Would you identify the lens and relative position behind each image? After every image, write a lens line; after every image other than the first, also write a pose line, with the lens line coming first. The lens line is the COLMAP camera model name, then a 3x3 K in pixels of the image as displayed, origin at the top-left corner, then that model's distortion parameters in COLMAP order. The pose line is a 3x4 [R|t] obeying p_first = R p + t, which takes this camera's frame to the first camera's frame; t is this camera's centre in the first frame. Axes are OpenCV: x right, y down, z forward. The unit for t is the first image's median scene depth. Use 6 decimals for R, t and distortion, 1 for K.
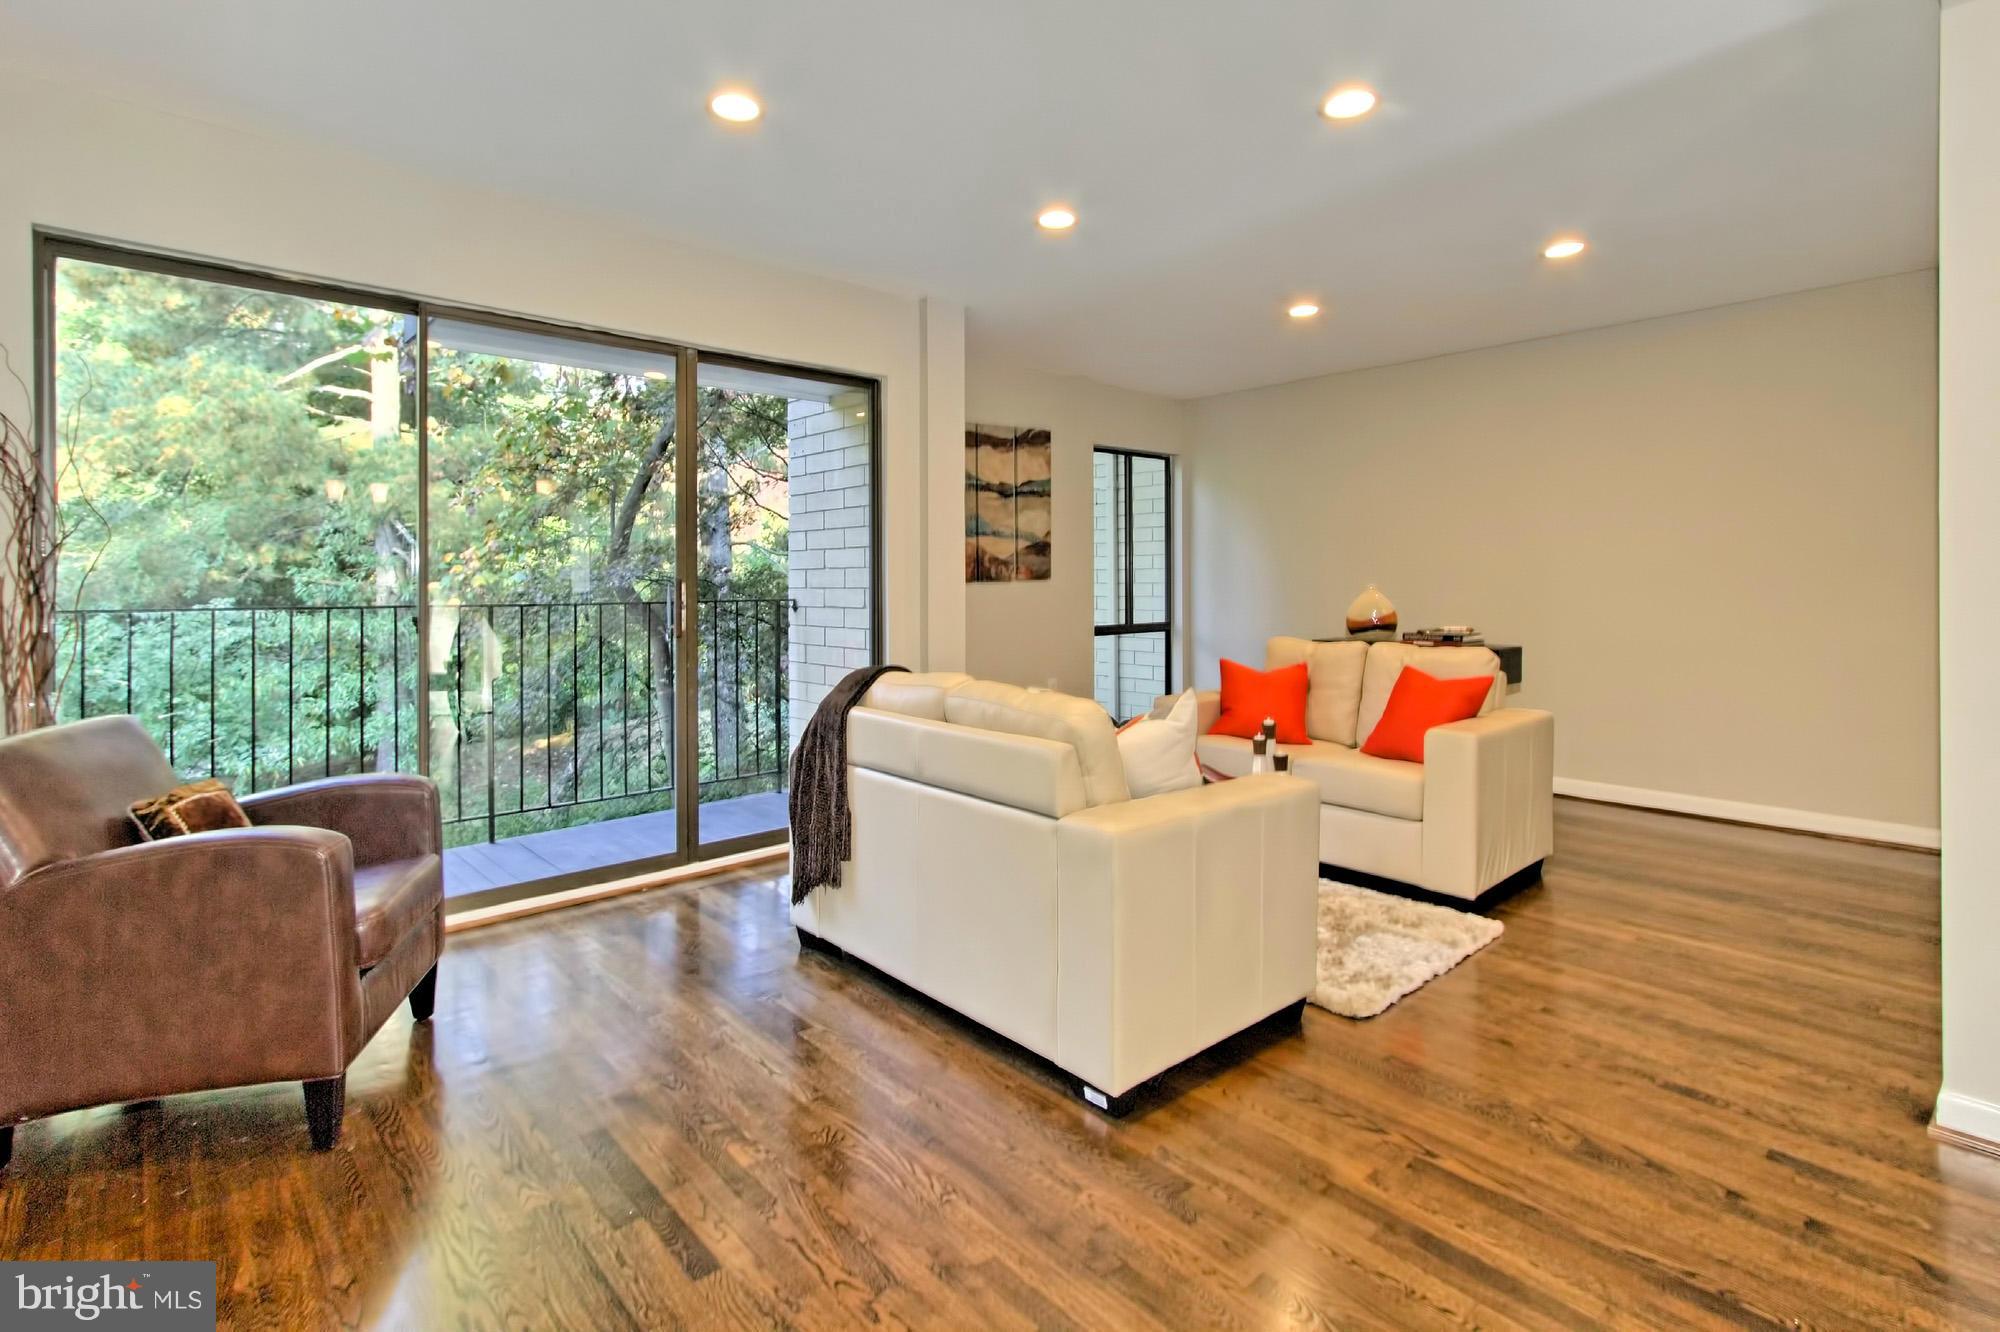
lens RADIAL K [[993.3, 0, 1006.6], [0, 993.3, 578.9], [0, 0, 1]] dist [-0.000284, -0.000282]
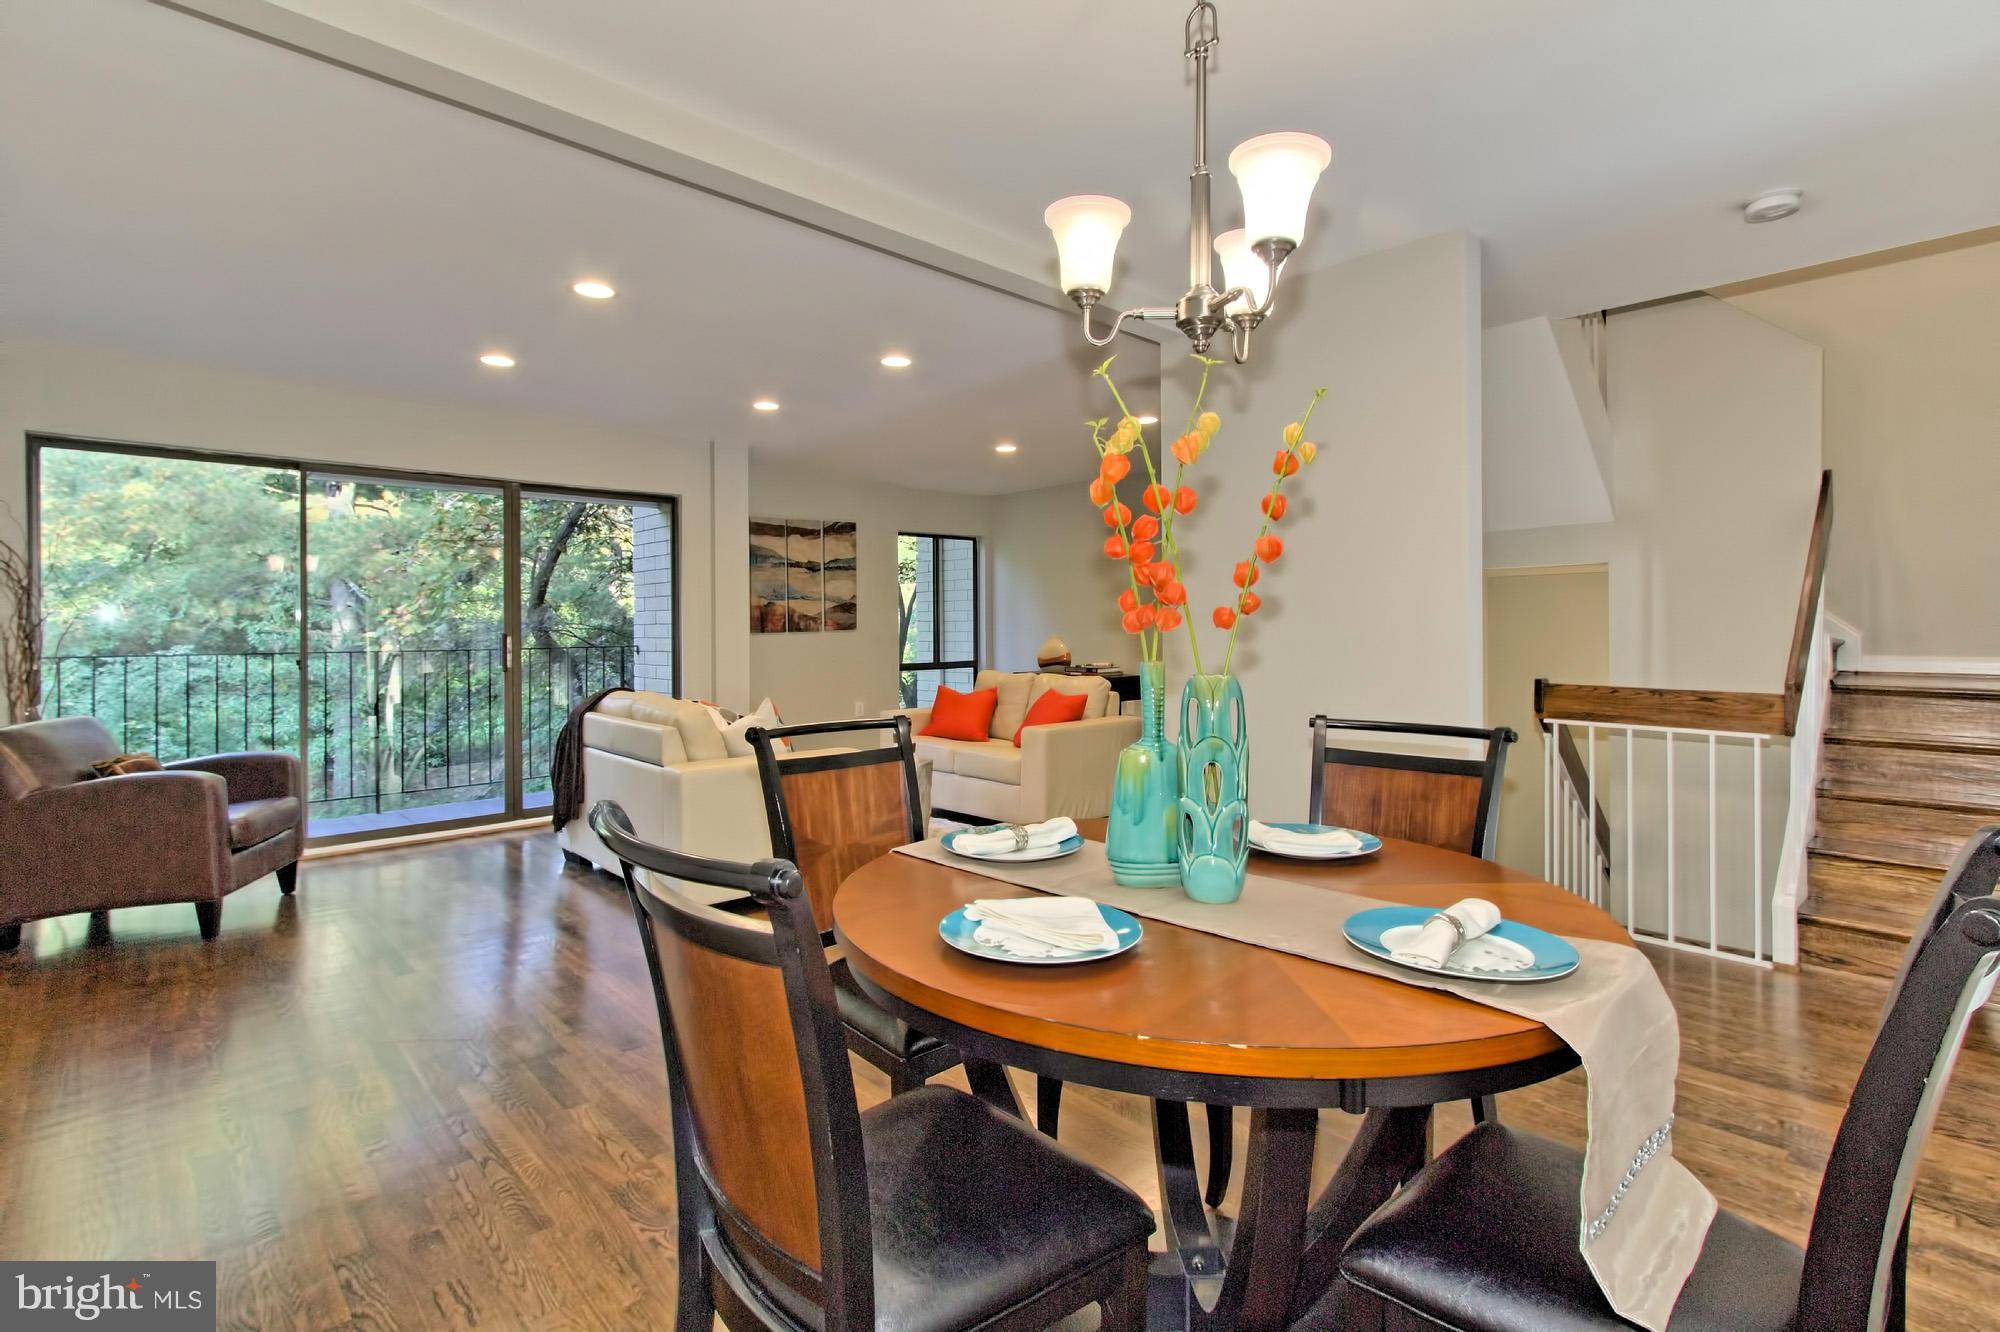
lens RADIAL K [[932.1, 0, 1179.5], [0, 932.1, 621.6], [0, 0, 1]] dist [-0.003268, 0.000643]
pose [[0.991063, 0.000186, 0.133397, 0.313964], [-0.000385, 0.999999, 0.001465, -0.012939], [-0.133397, -0.001504, 0.991062, -0.344854]]
